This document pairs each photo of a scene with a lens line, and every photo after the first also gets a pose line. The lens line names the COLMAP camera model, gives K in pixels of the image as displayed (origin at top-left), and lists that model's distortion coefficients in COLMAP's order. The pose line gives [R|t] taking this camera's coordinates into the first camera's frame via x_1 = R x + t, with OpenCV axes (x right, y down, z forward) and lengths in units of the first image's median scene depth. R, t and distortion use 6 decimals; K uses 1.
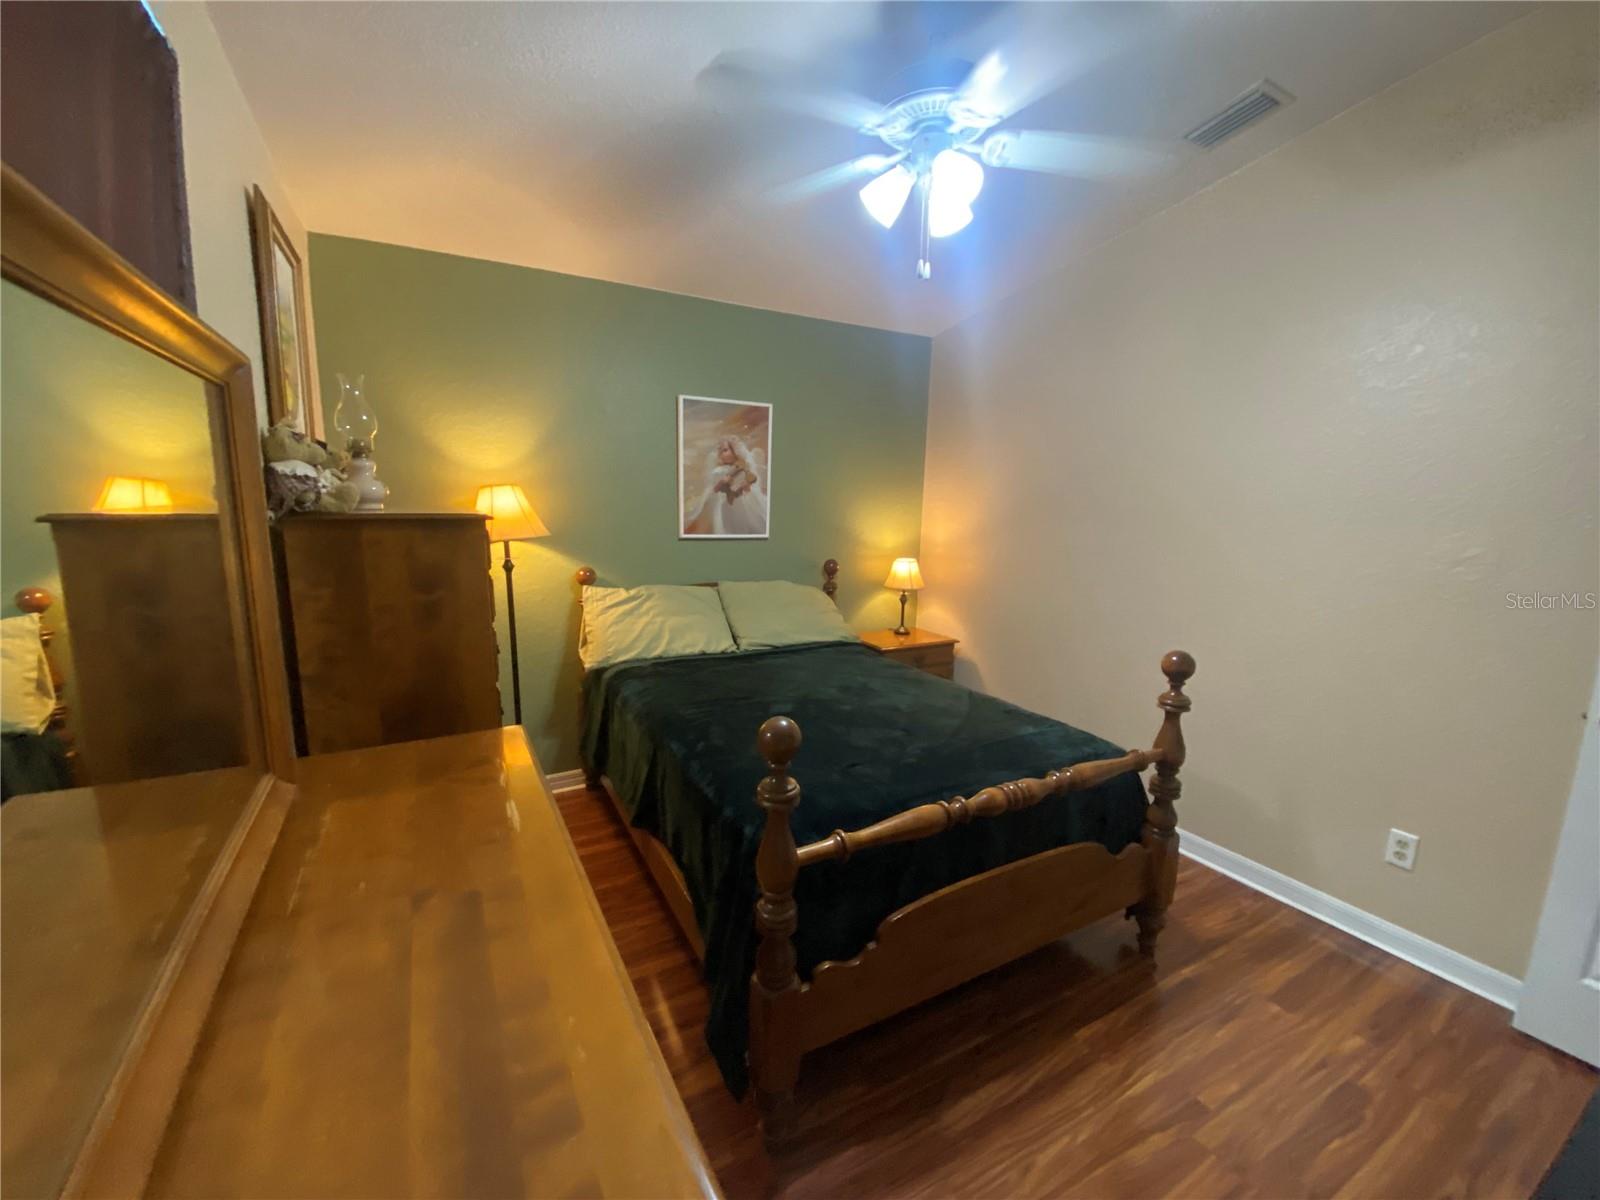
lens RADIAL K [[650.9, 0, 793.8], [0, 650.9, 597.3], [0, 0, 1]] dist [0.072876, -0.048781]
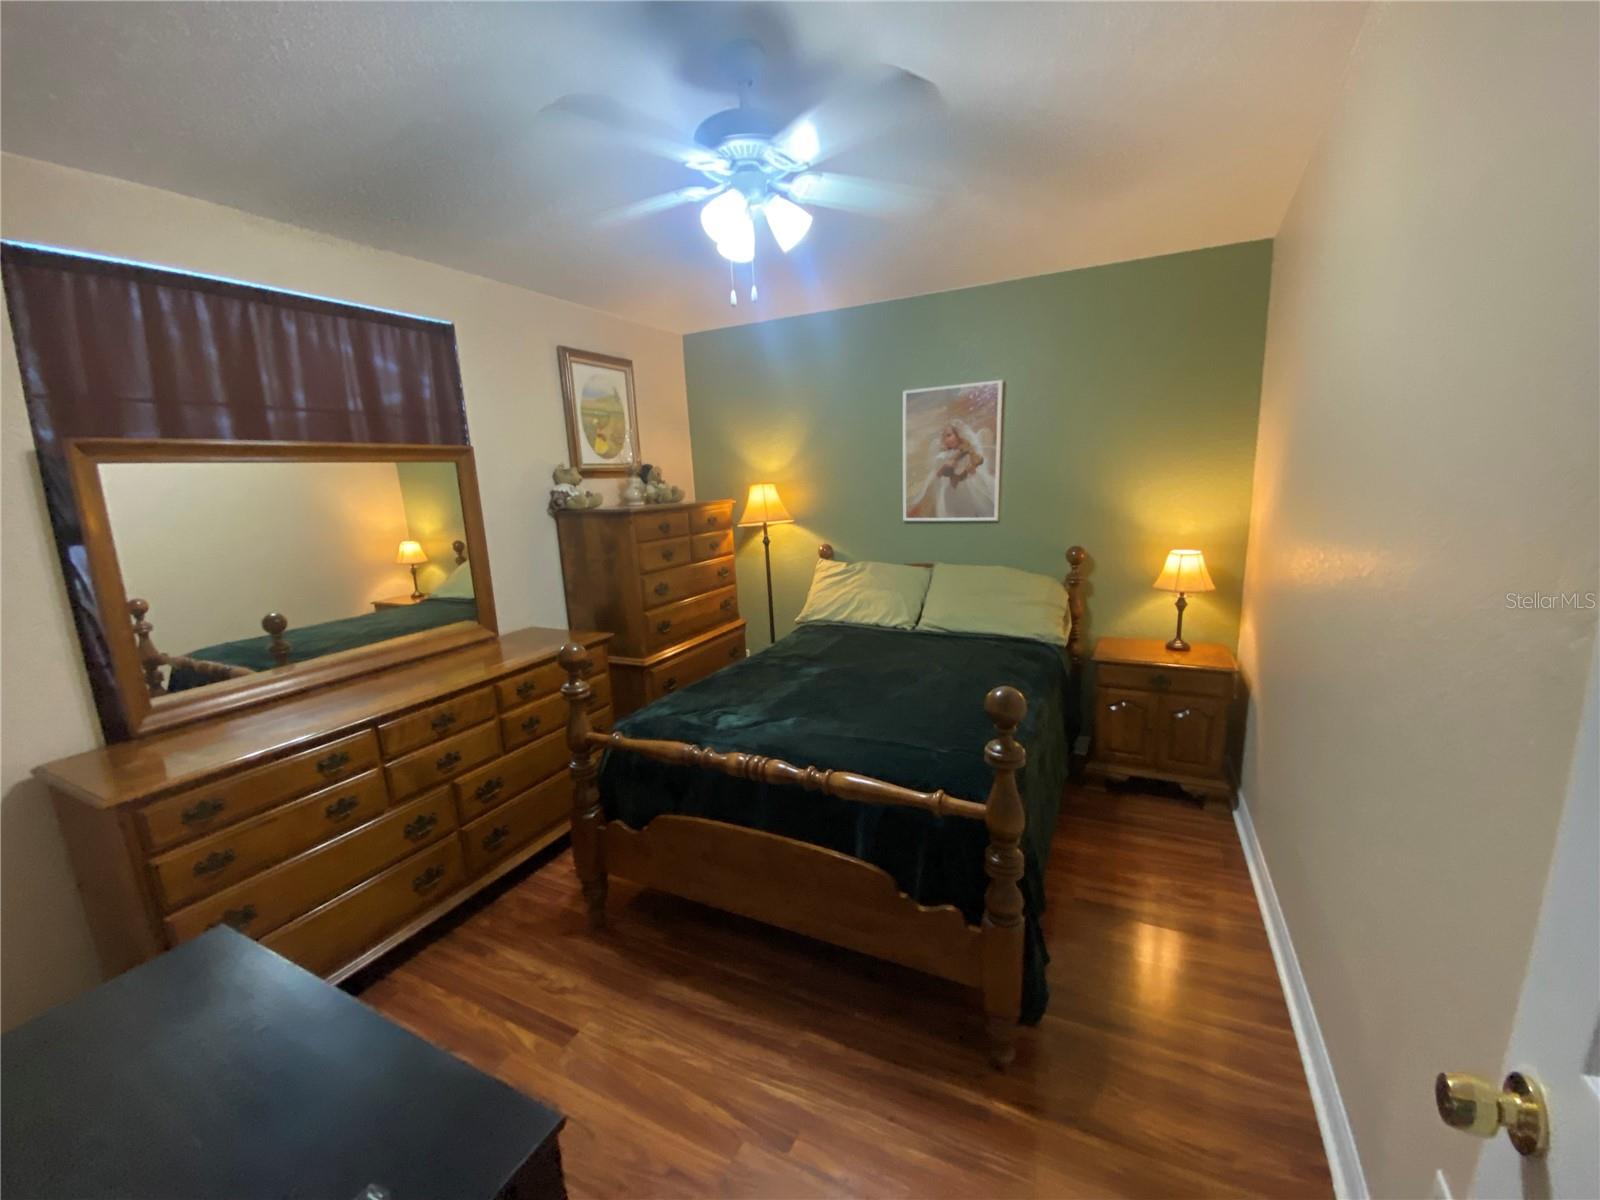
lens RADIAL K [[650.9, 0, 793.8], [0, 650.9, 597.3], [0, 0, 1]] dist [0.072876, -0.048781]
pose [[0.551359, 0.111369, -0.826801, 0.650375], [-0.074881, 0.993656, 0.083910, -0.041511], [0.830901, 0.015647, 0.556200, 0.234903]]
